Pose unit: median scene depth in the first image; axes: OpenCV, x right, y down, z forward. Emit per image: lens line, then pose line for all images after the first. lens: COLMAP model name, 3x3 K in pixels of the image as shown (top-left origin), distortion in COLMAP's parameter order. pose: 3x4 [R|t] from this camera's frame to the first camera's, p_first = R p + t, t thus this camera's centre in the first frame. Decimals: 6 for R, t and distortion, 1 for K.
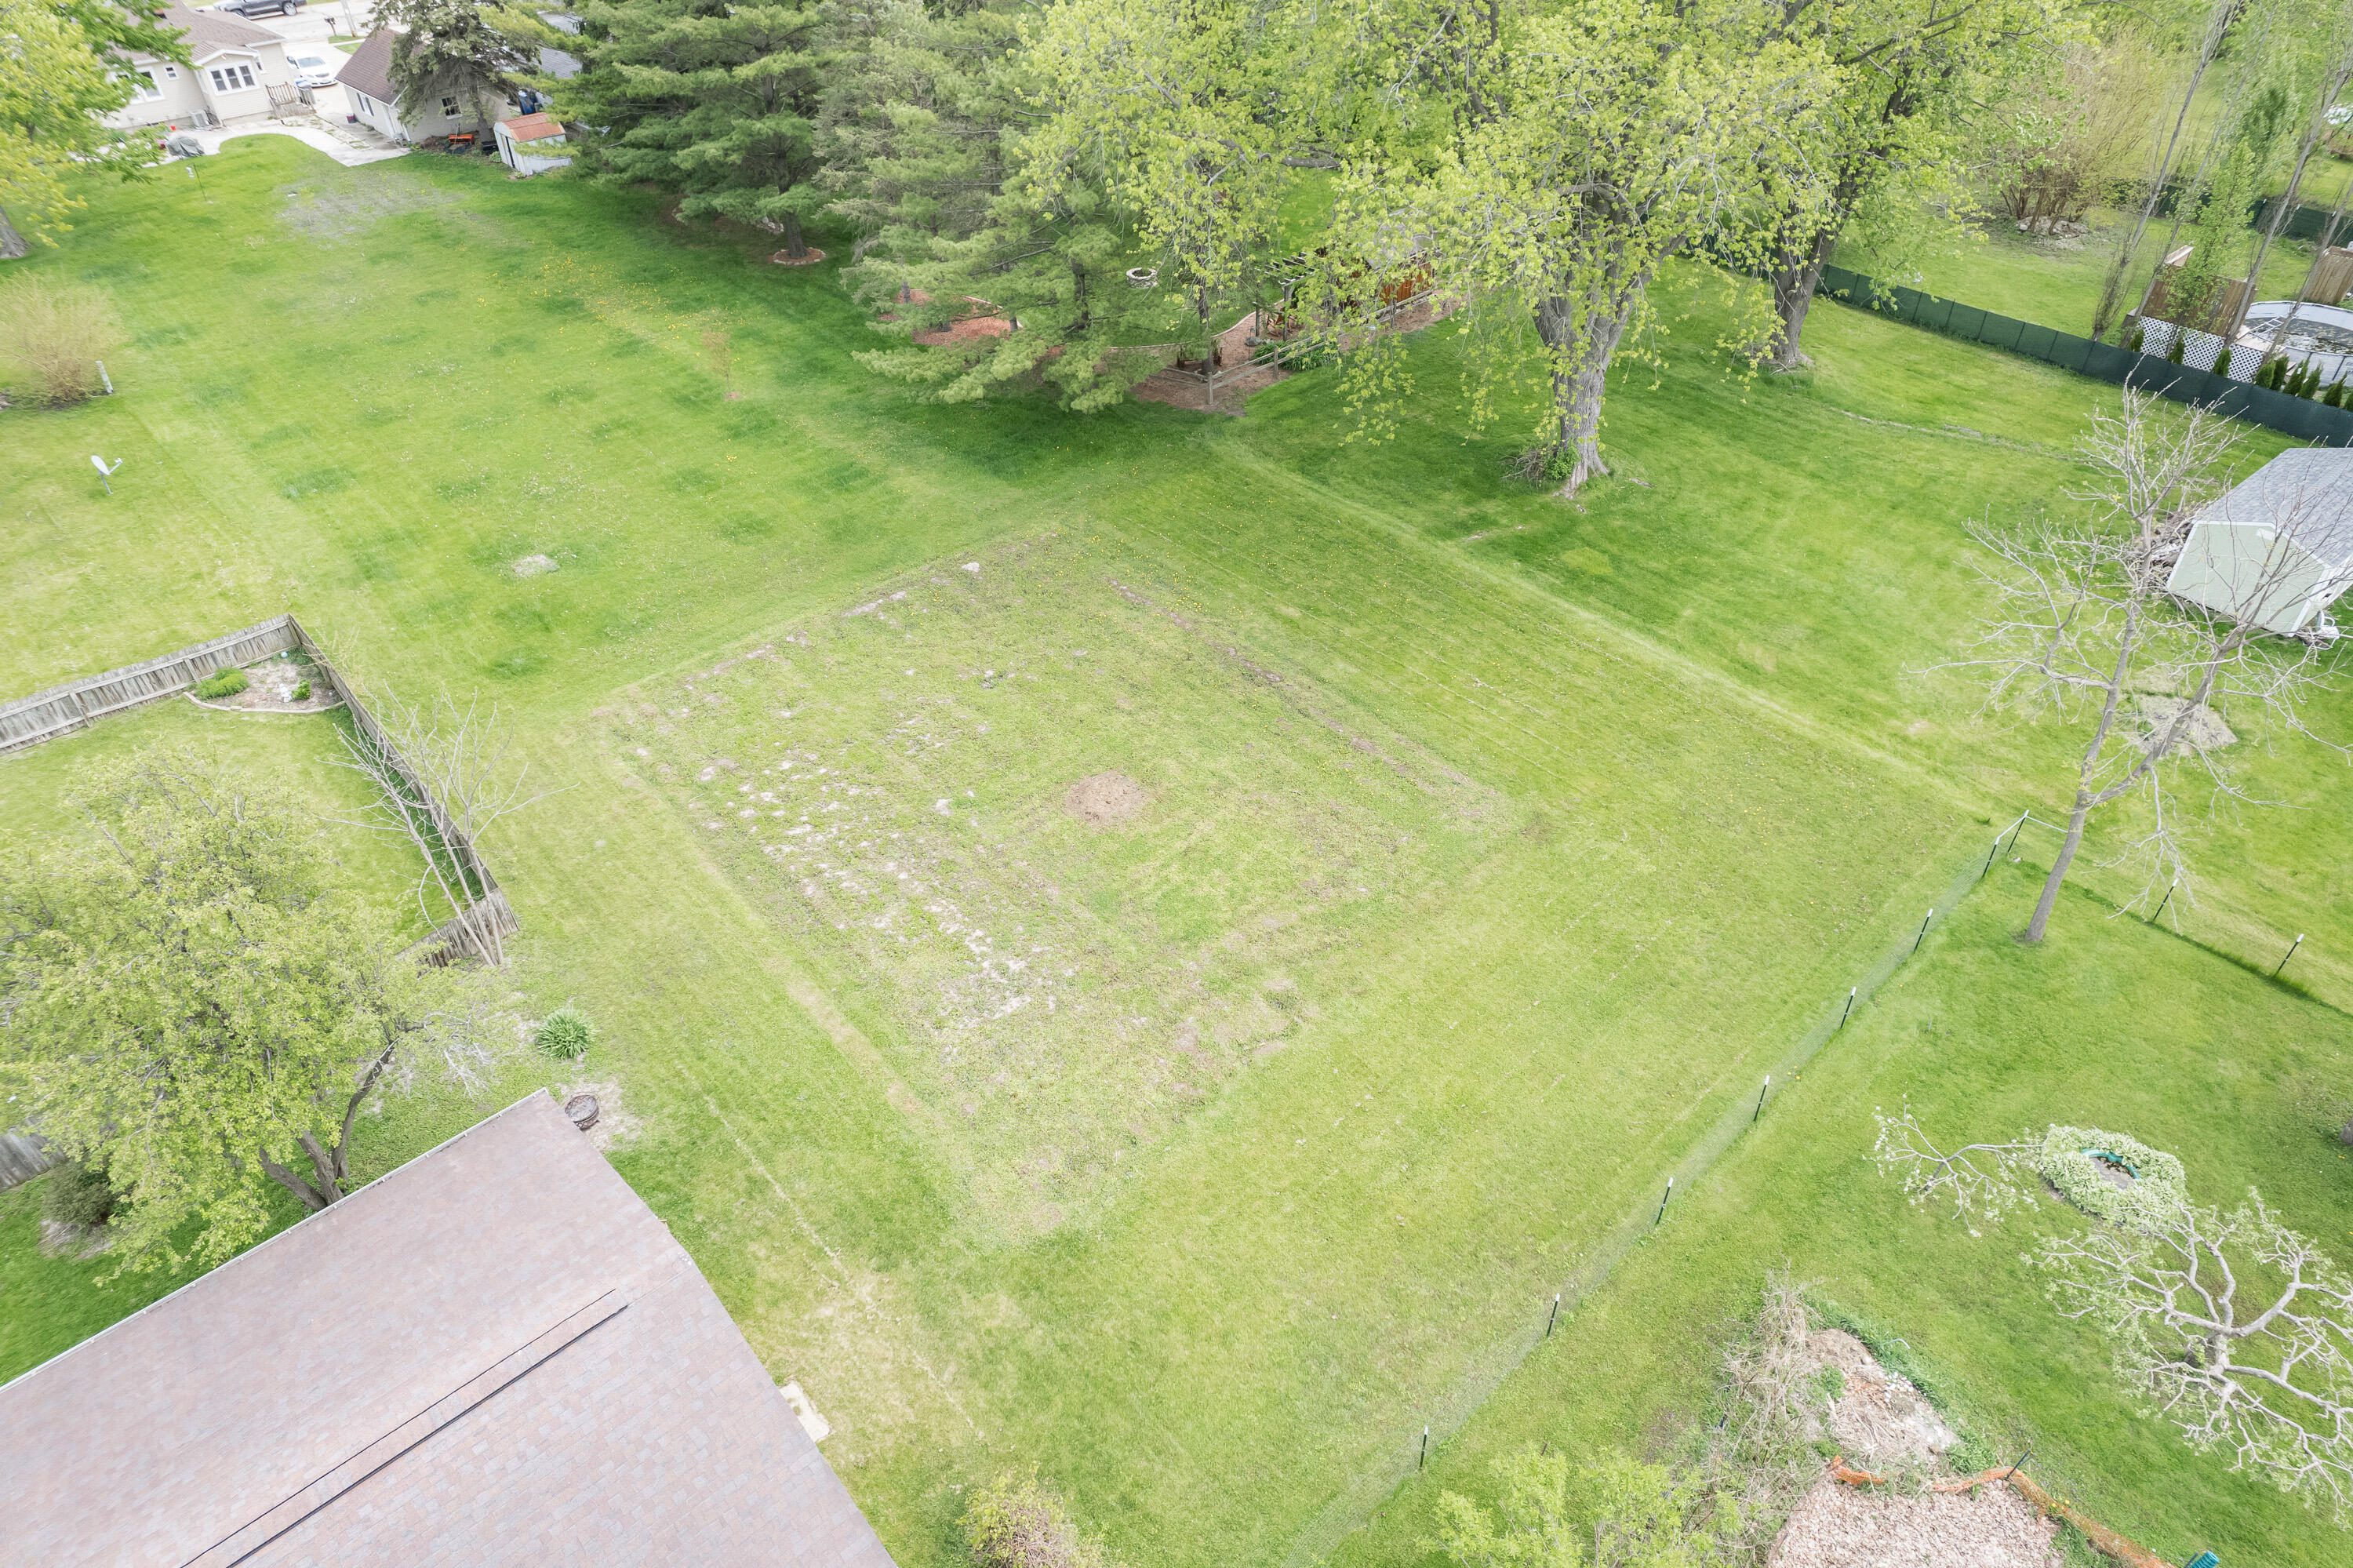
lens RADIAL K [[1509.1, 0, 1163.3], [0, 1509.1, 773.0], [0, 0, 1]] dist [-0.057557, 0.044491]
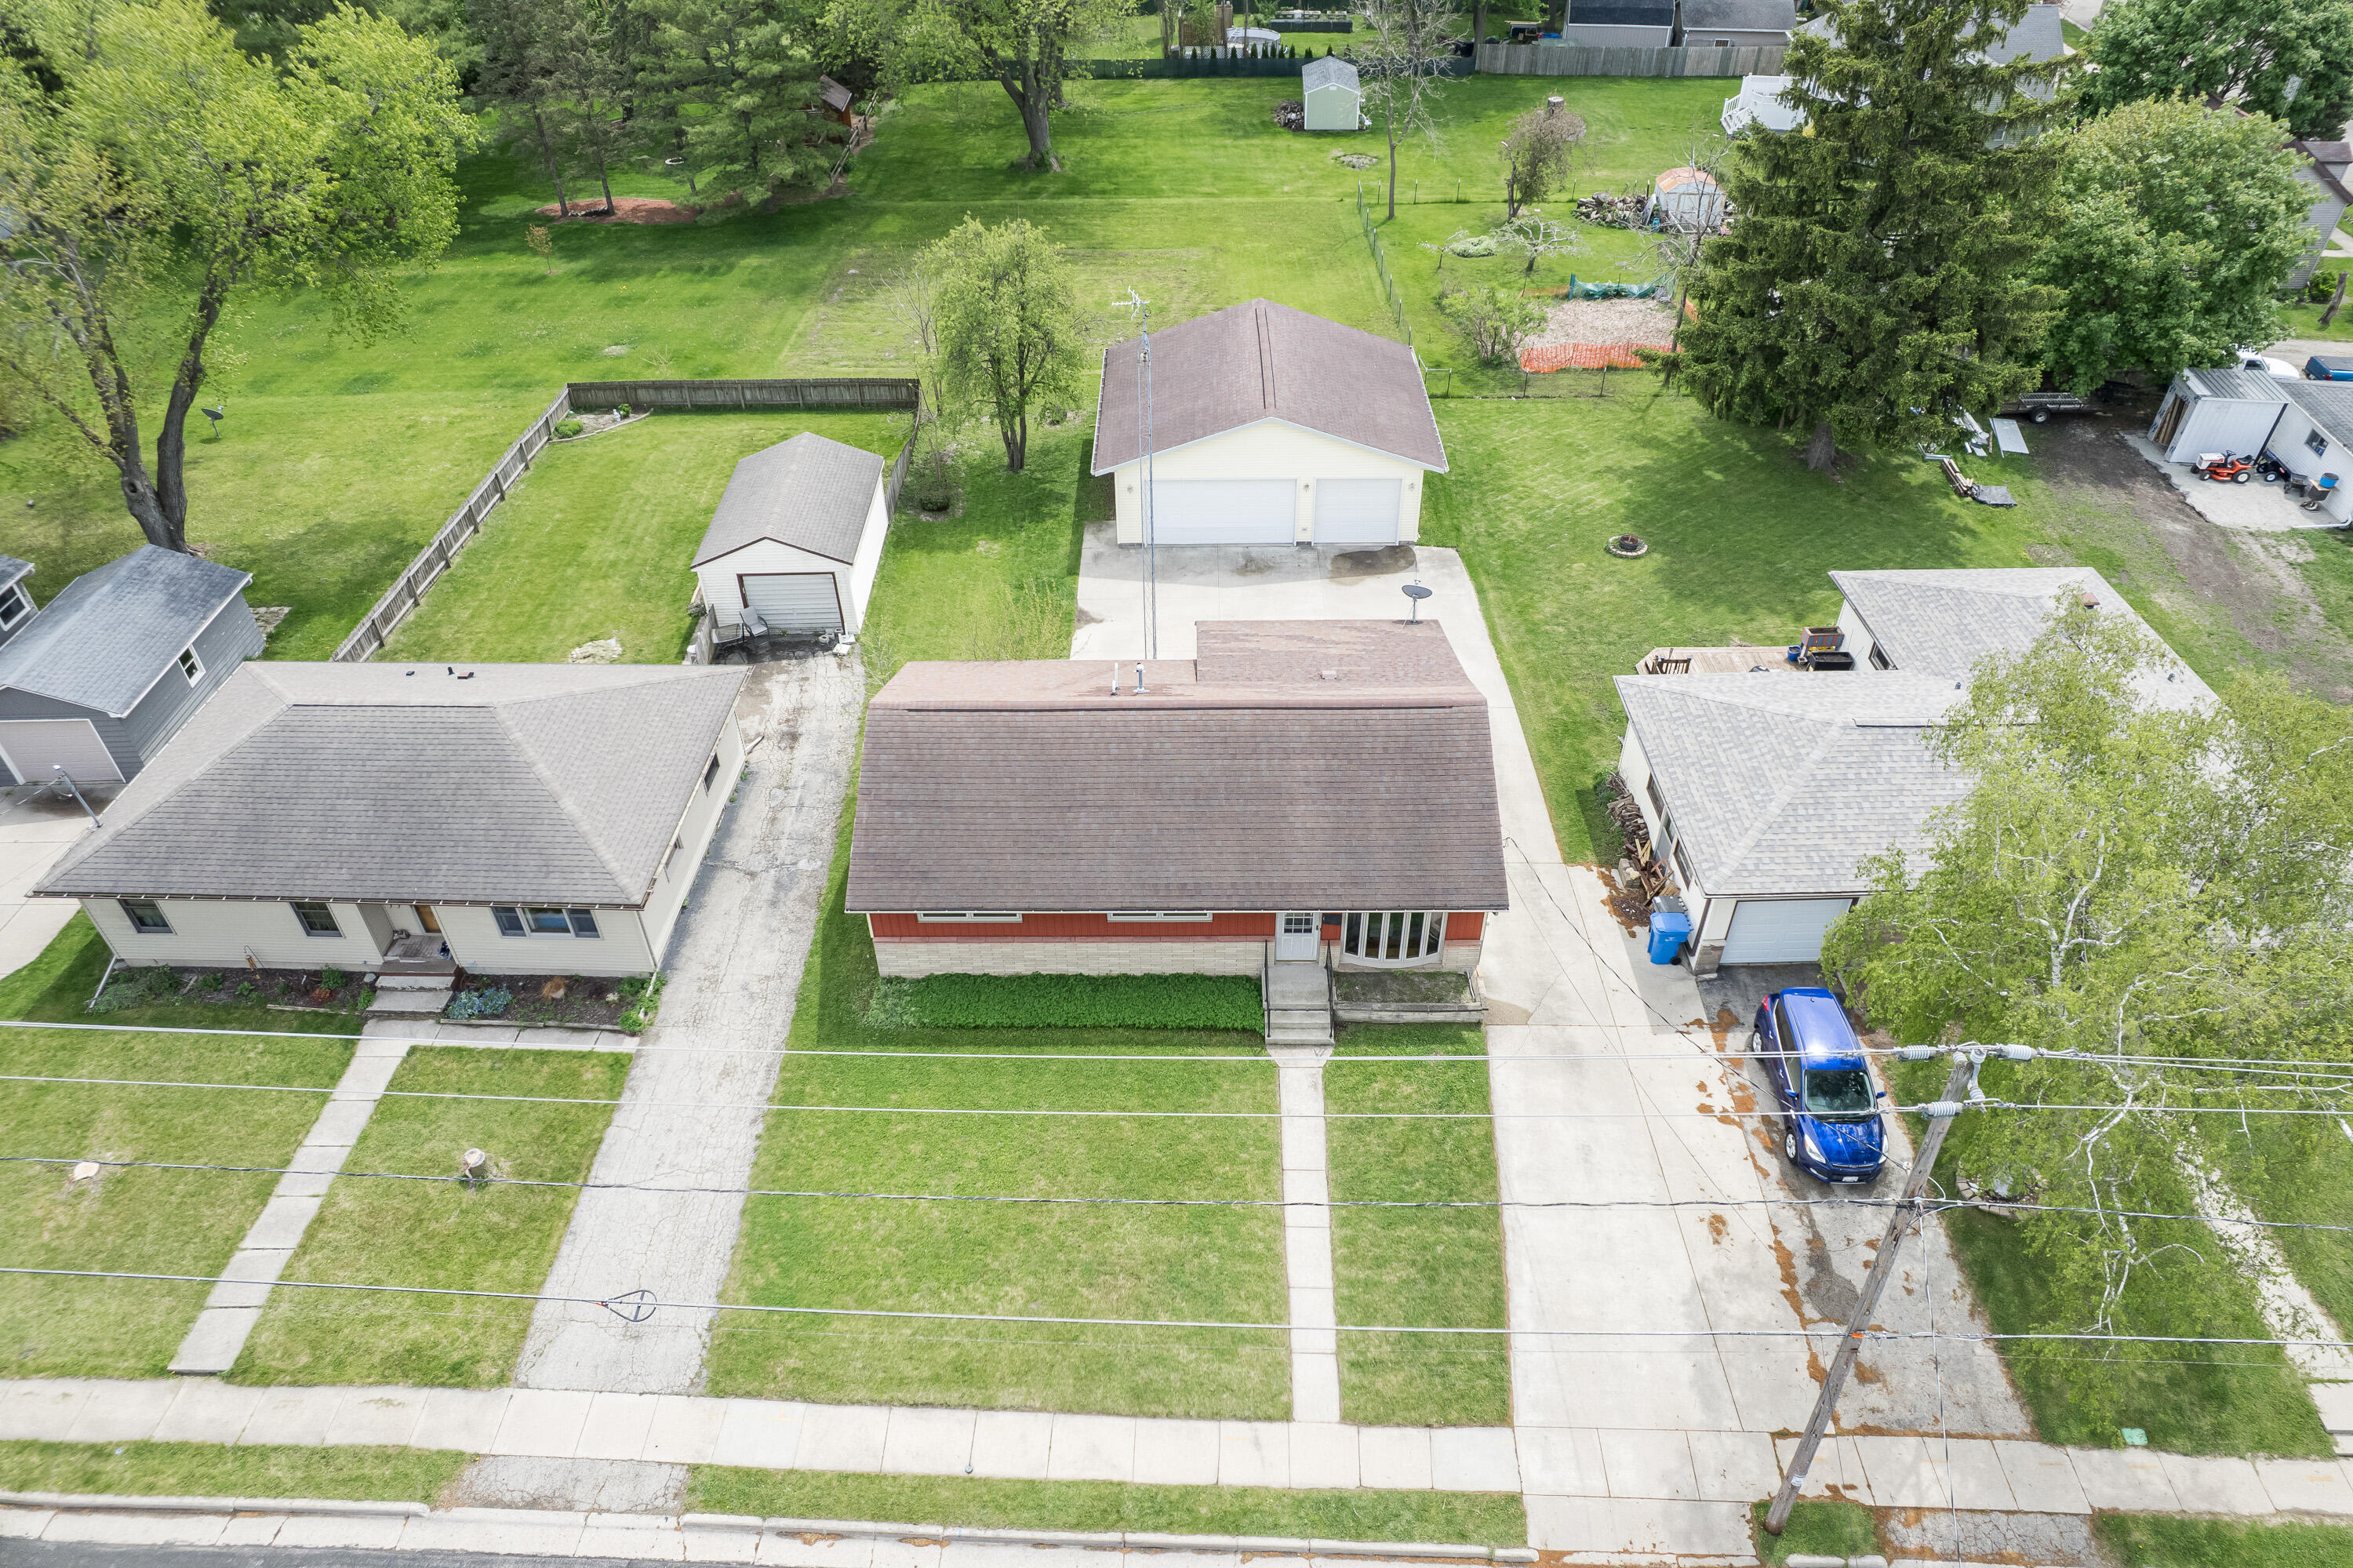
lens RADIAL K [[1509.1, 0, 1160.7], [0, 1509.1, 786.2], [0, 0, 1]] dist [-0.057557, 0.044491]
pose [[0.669719, -0.457935, 0.584612, -1.208030], [0.466718, 0.871884, 0.148298, 0.296210], [-0.577625, 0.173531, 0.797644, -0.477450]]
